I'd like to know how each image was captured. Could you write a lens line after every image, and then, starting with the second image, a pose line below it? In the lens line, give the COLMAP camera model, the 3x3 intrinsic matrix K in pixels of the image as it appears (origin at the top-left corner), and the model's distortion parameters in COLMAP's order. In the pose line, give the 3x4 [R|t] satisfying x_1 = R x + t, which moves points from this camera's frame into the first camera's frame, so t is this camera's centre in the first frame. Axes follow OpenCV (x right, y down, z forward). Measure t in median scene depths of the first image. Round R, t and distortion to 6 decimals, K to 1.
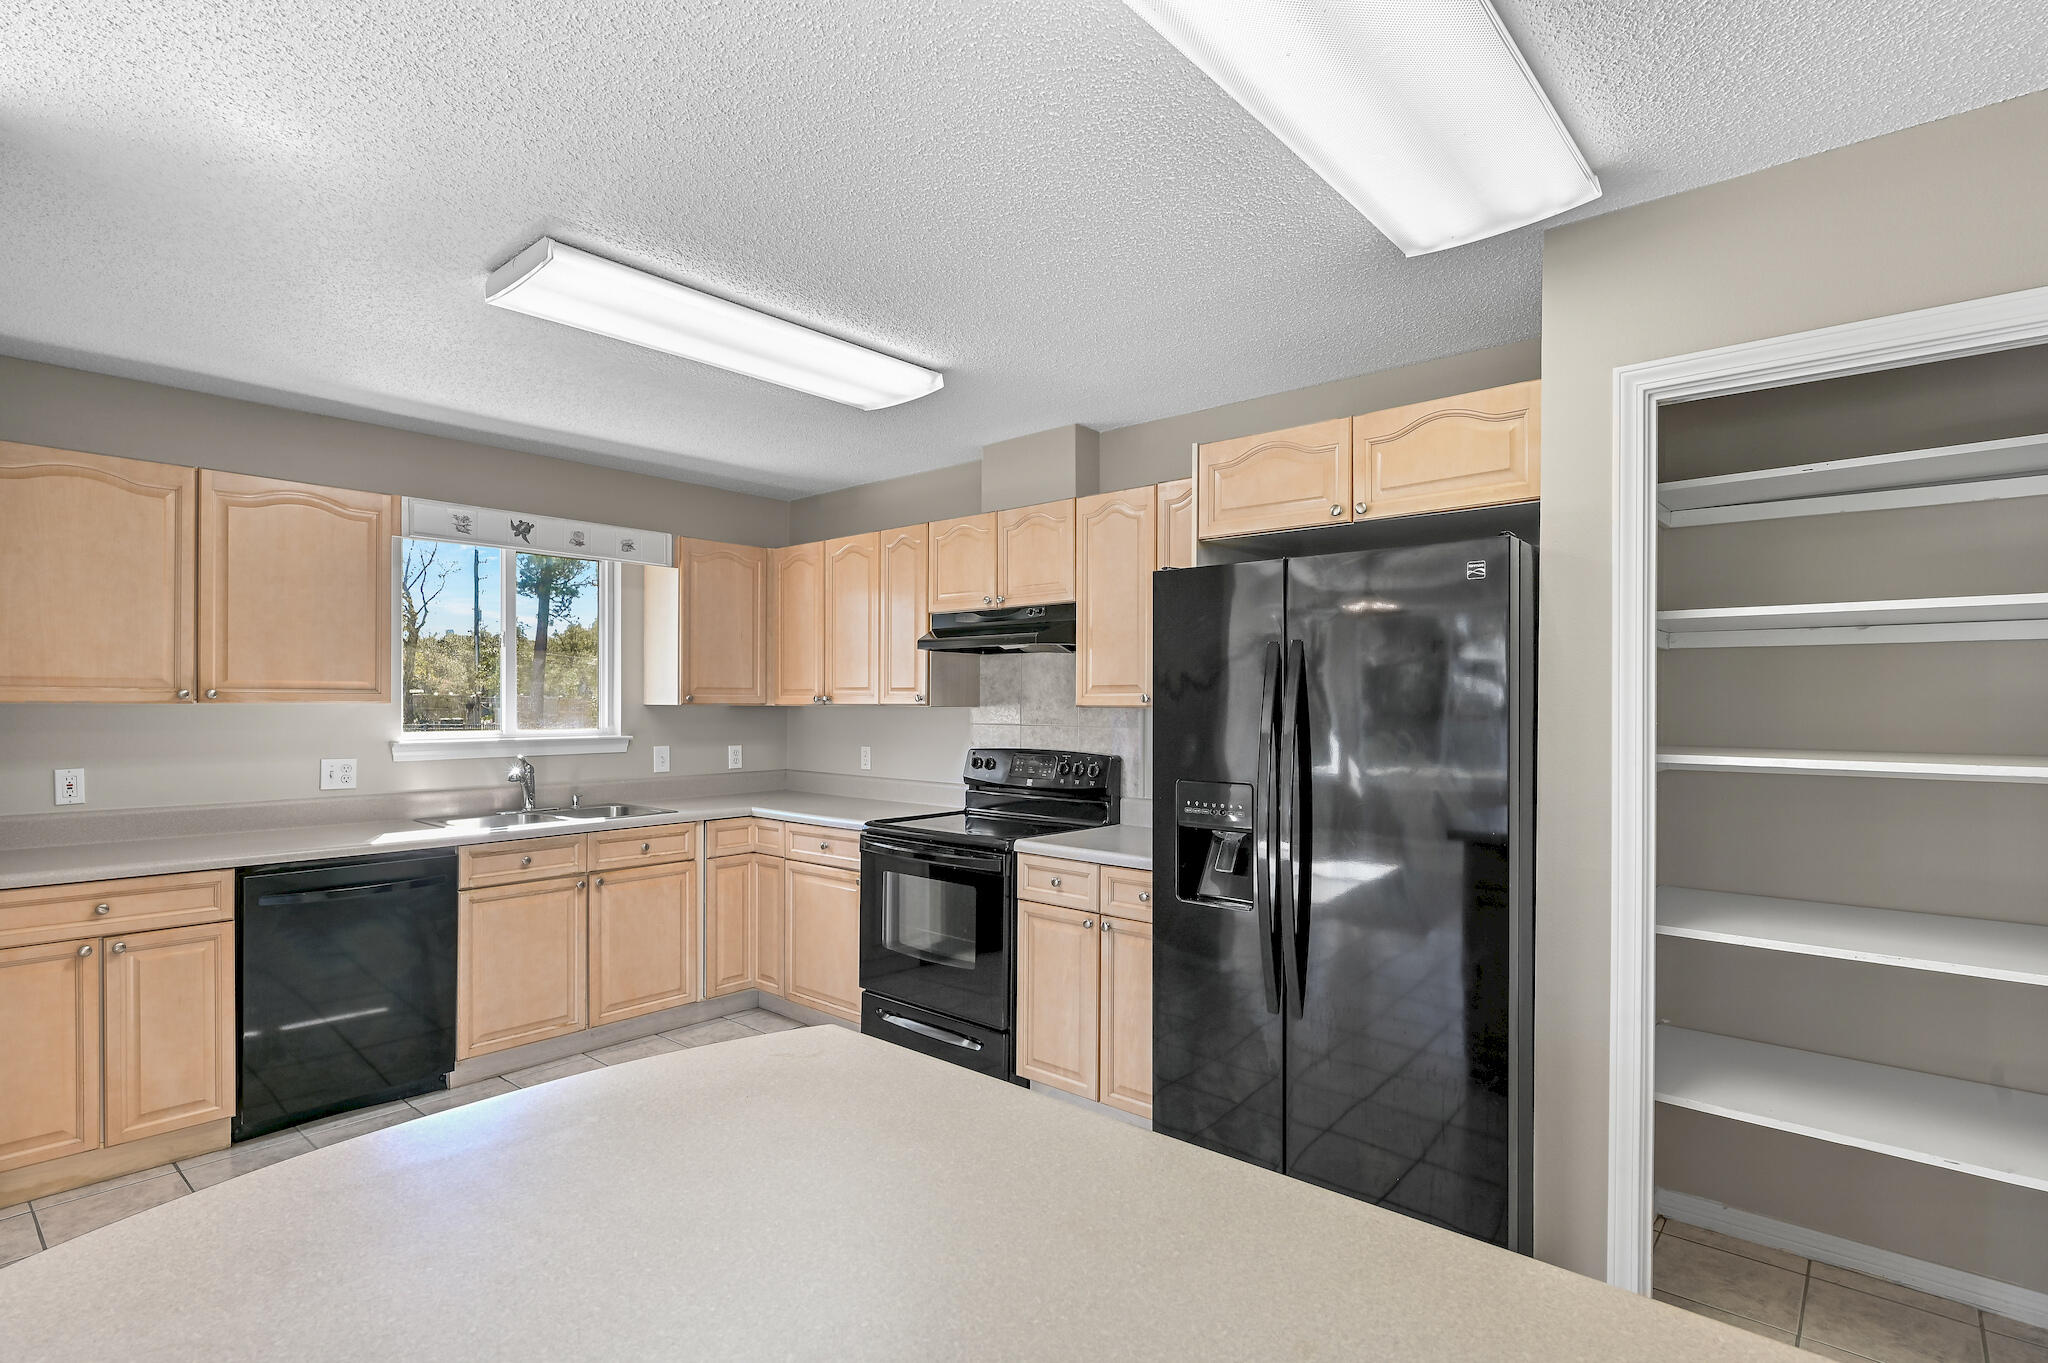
lens RADIAL K [[1004.5, 0, 1023.9], [0, 1004.5, 707.0], [0, 0, 1]] dist [-0.000544, -0.000152]
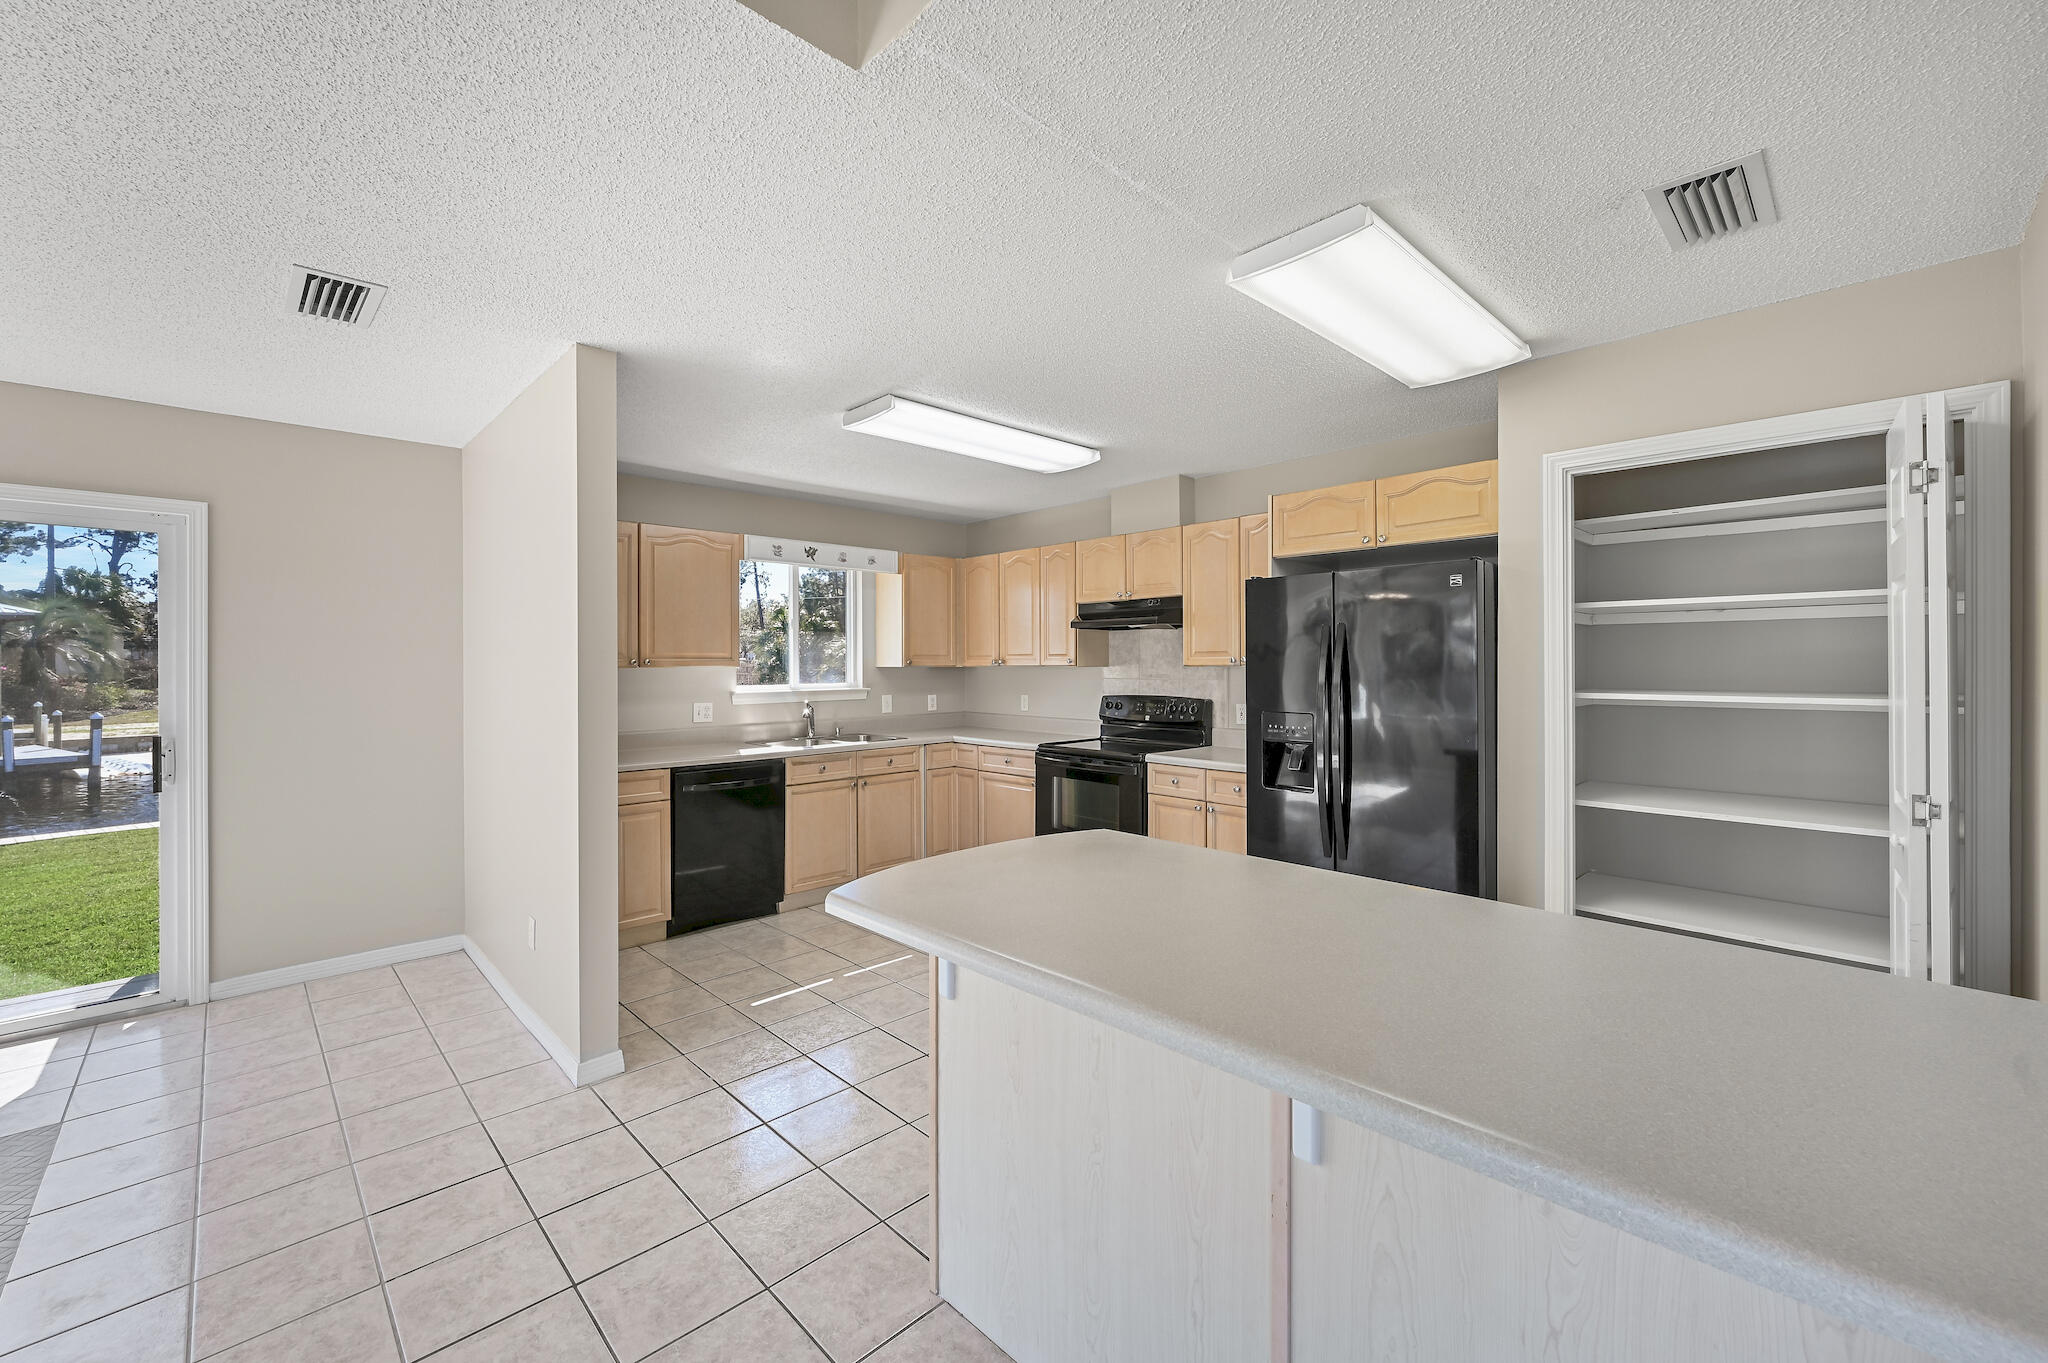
lens RADIAL K [[821.6, 0, 1014.6], [0, 821.6, 667.5], [0, 0, 1]] dist [-0.000862, -0.000470]
pose [[0.995639, -0.006978, -0.093026, -0.078779], [0.006995, 0.999976, -0.000139, 0.000216], [0.093025, -0.000512, 0.995664, -0.221490]]
